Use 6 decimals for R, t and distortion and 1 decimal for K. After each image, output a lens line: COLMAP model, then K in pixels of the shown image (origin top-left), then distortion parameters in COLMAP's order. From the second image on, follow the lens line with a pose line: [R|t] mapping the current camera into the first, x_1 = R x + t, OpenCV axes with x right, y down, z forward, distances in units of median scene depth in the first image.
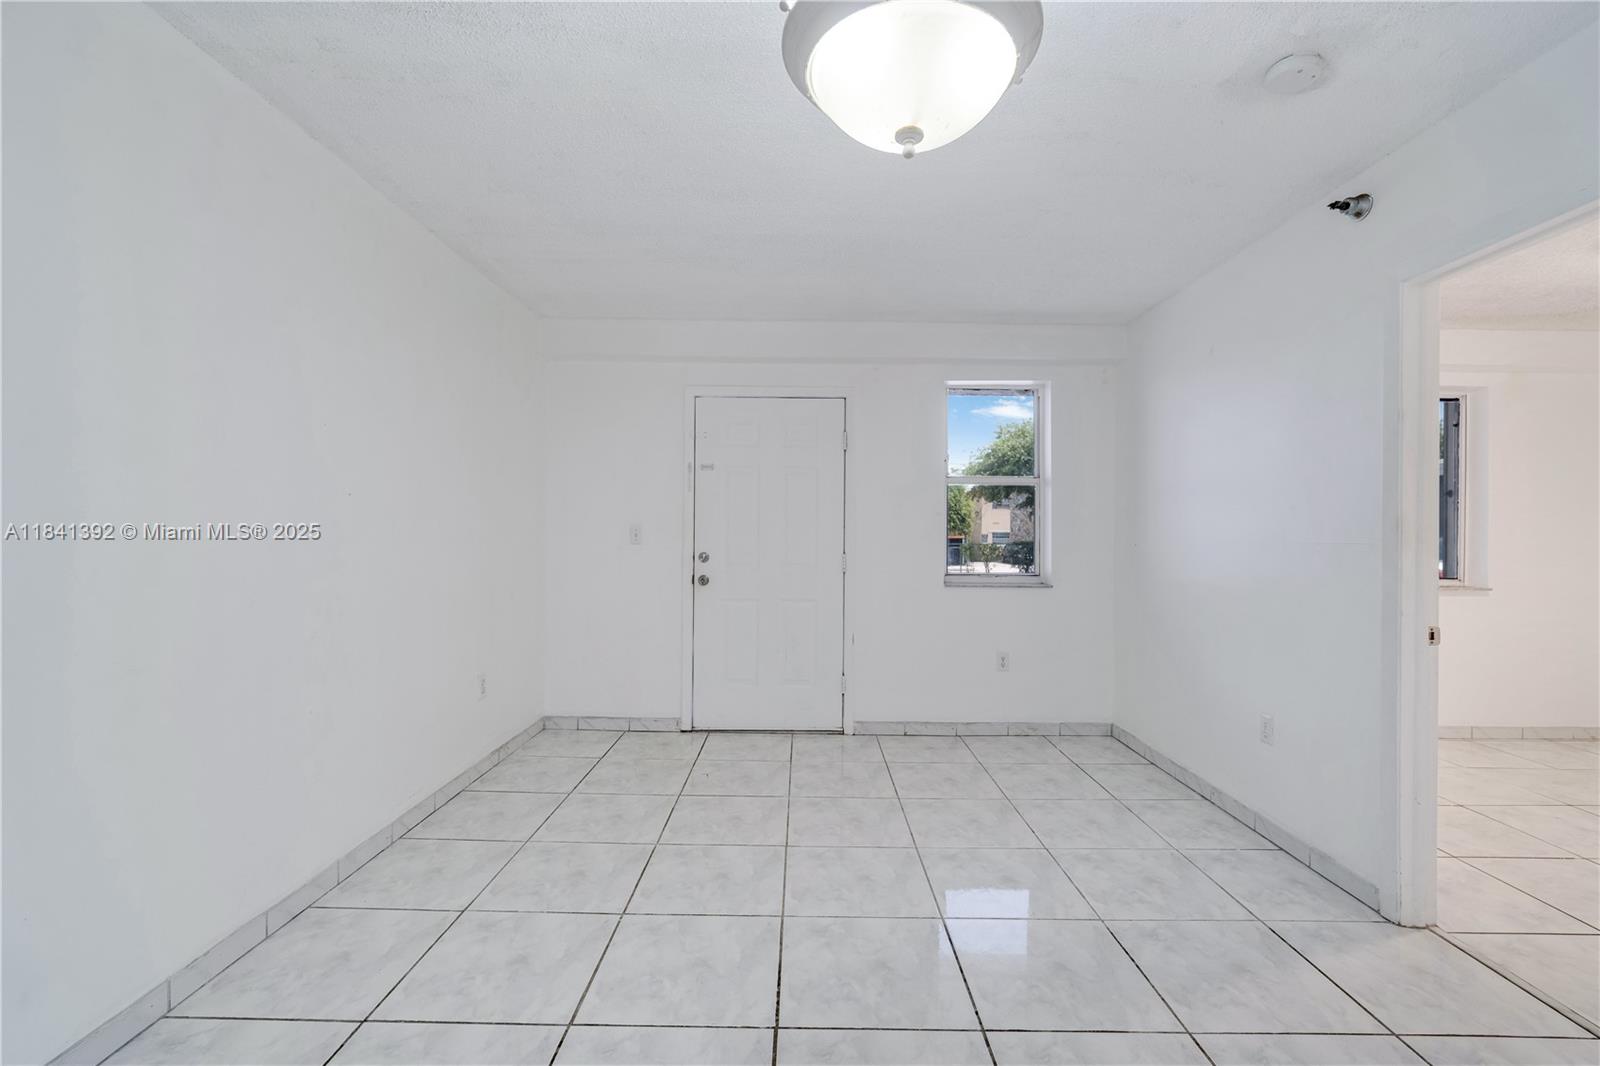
lens RADIAL K [[710.1, 0, 795.3], [0, 710.1, 524.7], [0, 0, 1]] dist [-0.006745, 0.002723]
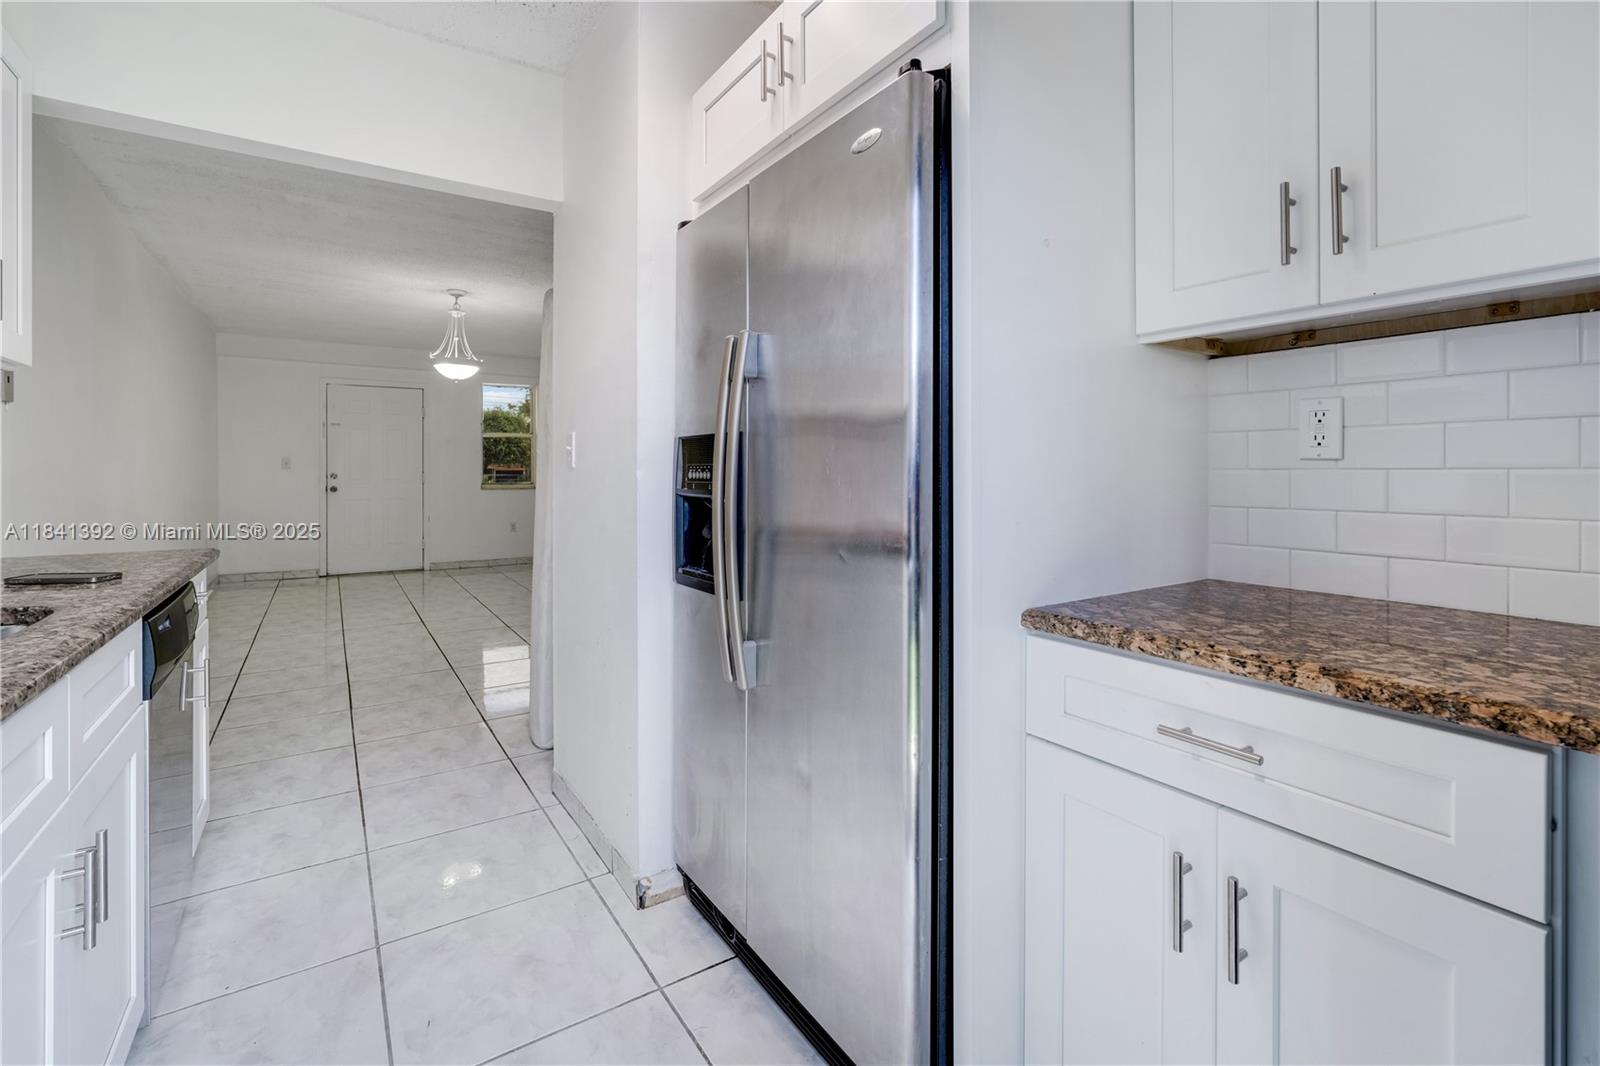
lens RADIAL K [[722.7, 0, 795.3], [0, 722.7, 476.6], [0, 0, 1]] dist [-0.005487, 0.002146]
pose [[0.846224, -0.010313, 0.532728, -0.113159], [-0.002828, 0.999712, 0.023846, 0.001229], [-0.532820, -0.021685, 0.845951, -1.113351]]
